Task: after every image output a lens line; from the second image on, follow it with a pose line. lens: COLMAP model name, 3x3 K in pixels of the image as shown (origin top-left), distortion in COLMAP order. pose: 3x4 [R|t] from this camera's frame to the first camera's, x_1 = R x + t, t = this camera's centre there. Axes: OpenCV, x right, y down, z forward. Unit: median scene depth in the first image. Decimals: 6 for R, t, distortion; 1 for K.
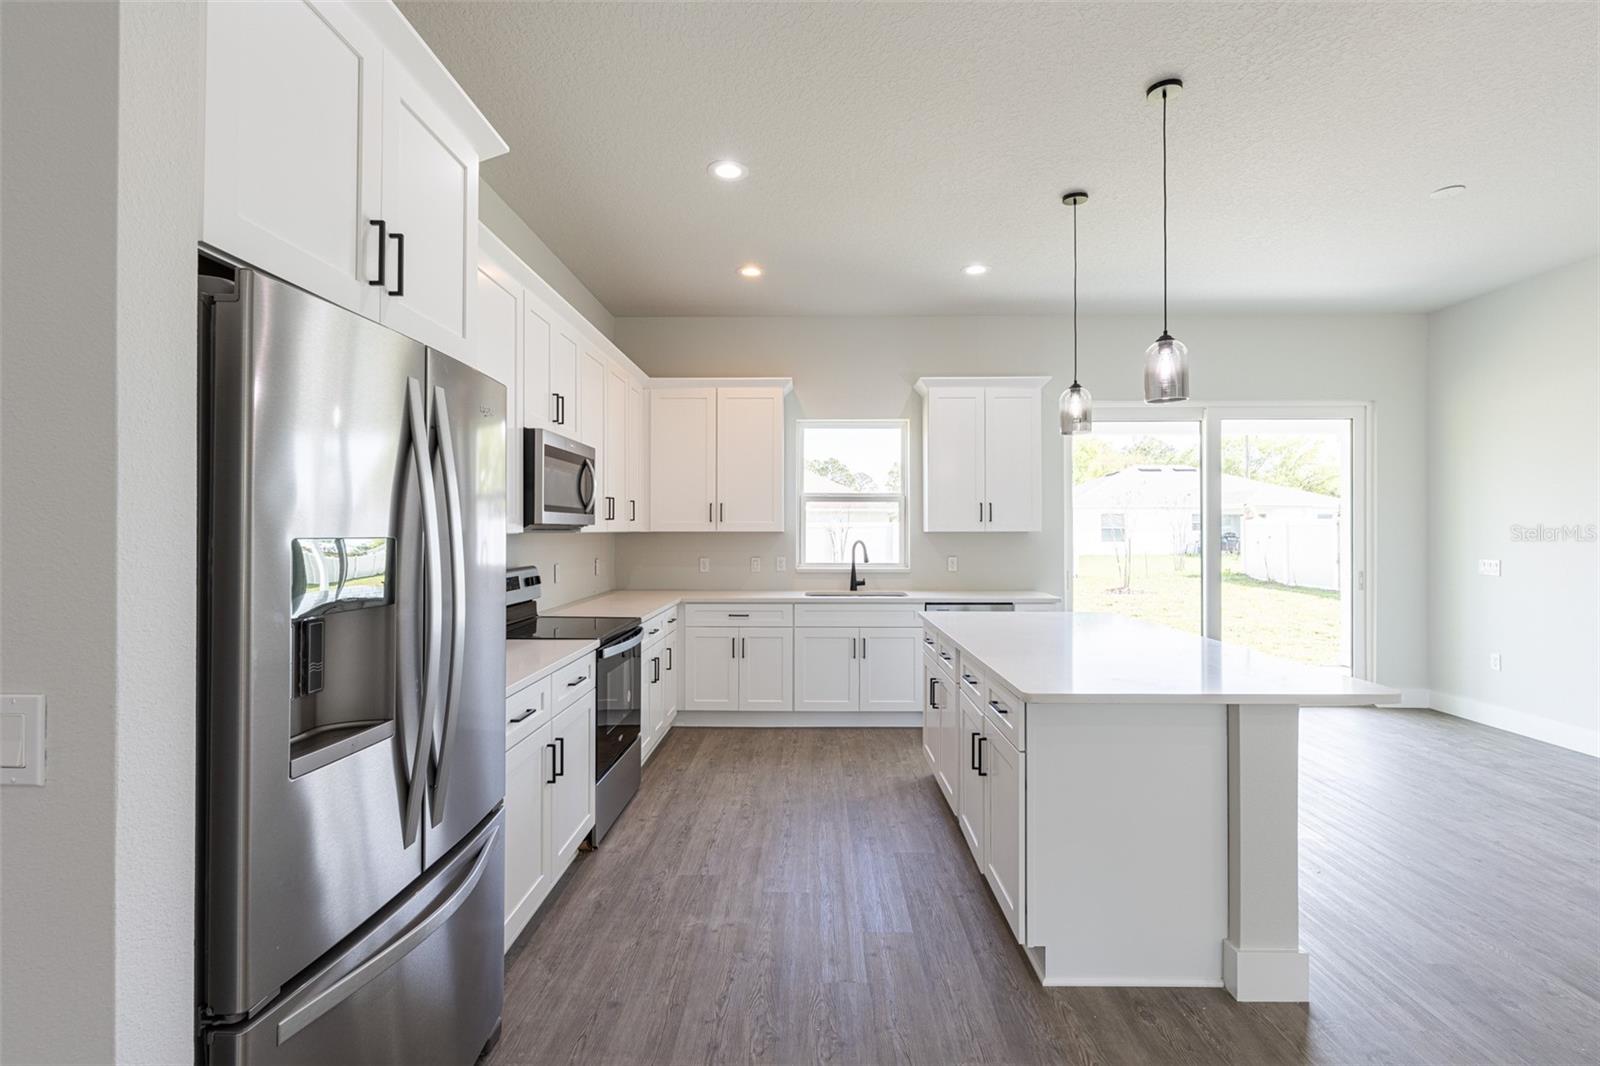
lens RADIAL K [[718.1, 0, 798.3], [0, 718.1, 527.7], [0, 0, 1]] dist [-0.000972, -0.000230]
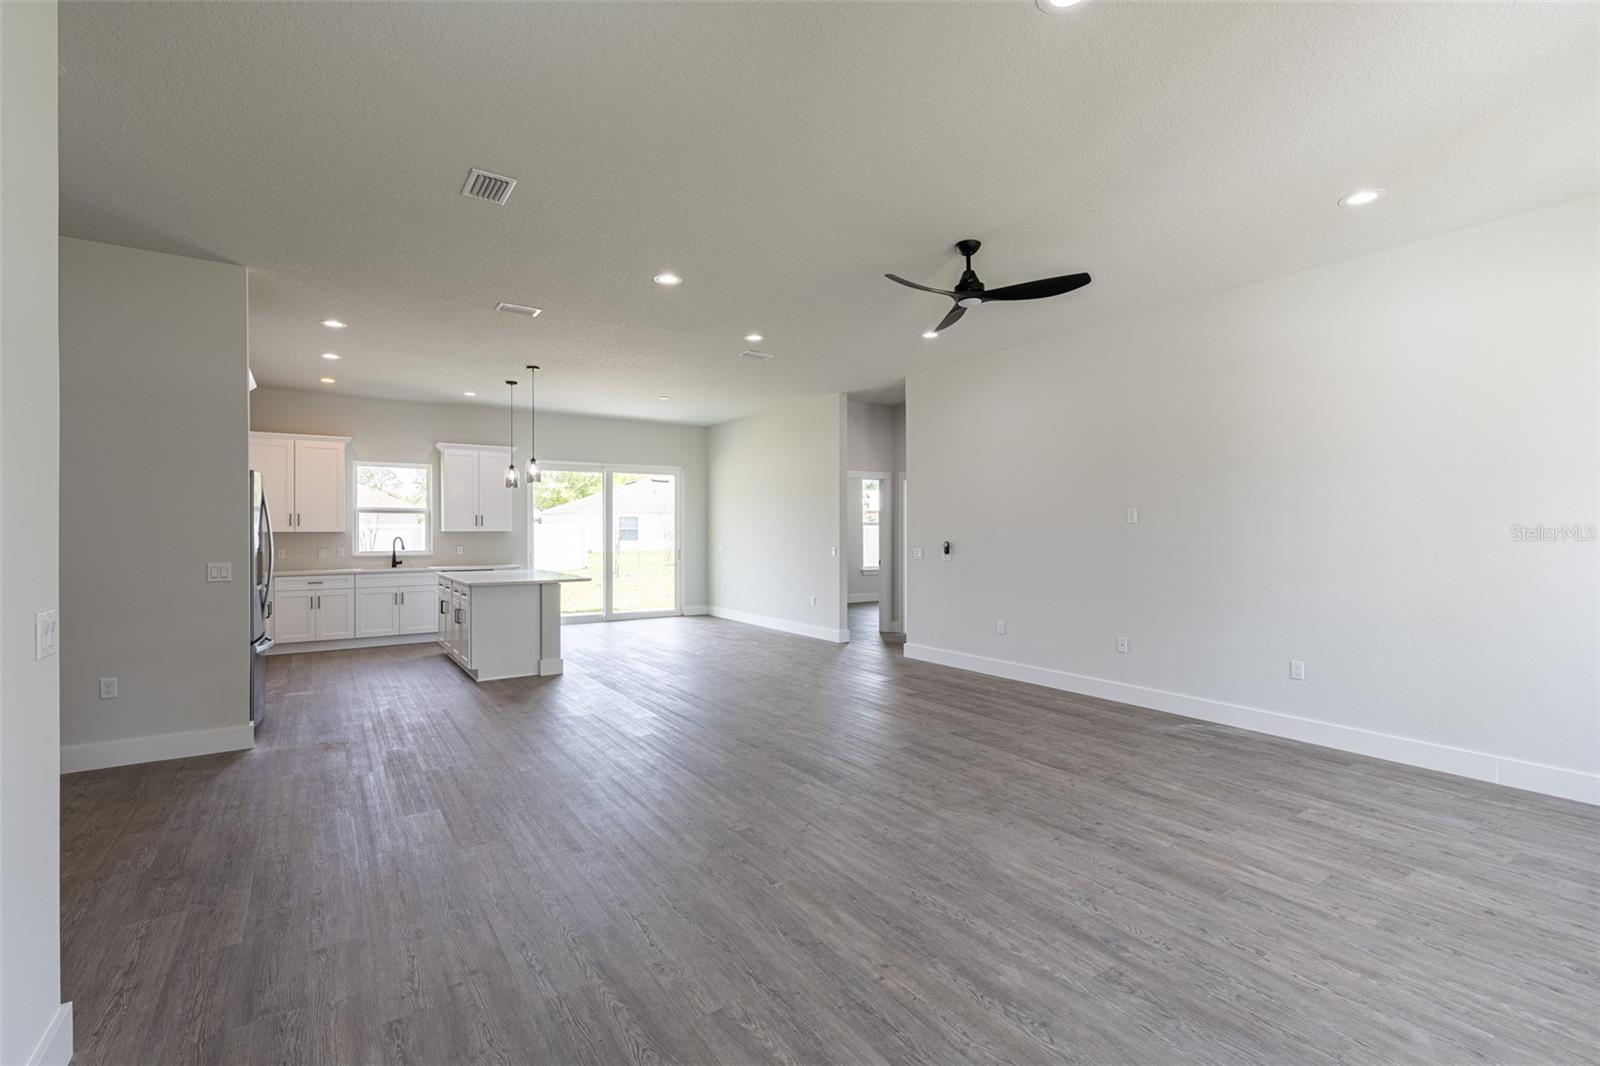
lens RADIAL K [[718.1, 0, 798.3], [0, 718.1, 527.7], [0, 0, 1]] dist [-0.000972, -0.000230]
pose [[0.816424, 0.001027, 0.577451, -0.119220], [-0.001209, 0.999999, -0.000069, -0.004607], [-0.577451, -0.000642, 0.816425, -0.896604]]
